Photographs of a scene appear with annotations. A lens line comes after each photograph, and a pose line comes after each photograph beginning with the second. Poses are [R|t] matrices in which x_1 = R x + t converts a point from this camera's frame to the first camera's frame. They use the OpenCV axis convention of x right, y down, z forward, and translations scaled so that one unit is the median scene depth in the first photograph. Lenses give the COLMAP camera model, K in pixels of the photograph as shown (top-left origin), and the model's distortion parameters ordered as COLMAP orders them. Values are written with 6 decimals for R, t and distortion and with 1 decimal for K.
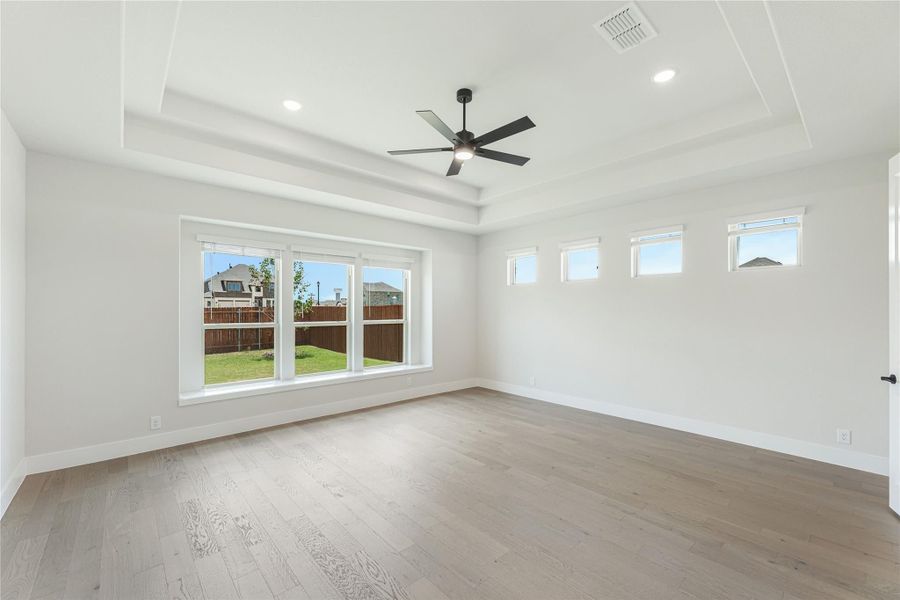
lens RADIAL K [[366.3, 0, 447.5], [0, 366.3, 291.6], [0, 0, 1]] dist [0.000199, 0.000065]
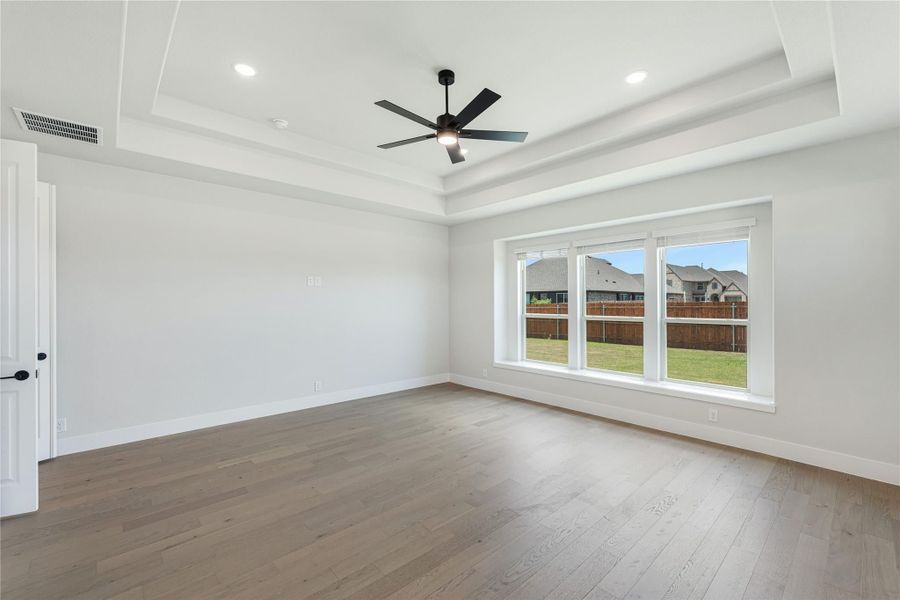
lens RADIAL K [[374.3, 0, 414.7], [0, 374.3, 300.6], [0, 0, 1]] dist [-0.000082, -0.000048]
pose [[-0.027226, -0.005916, -0.999612, 0.640766], [0.047925, 0.998825, -0.007217, 0.026008], [0.998480, -0.048103, -0.026910, 0.562389]]
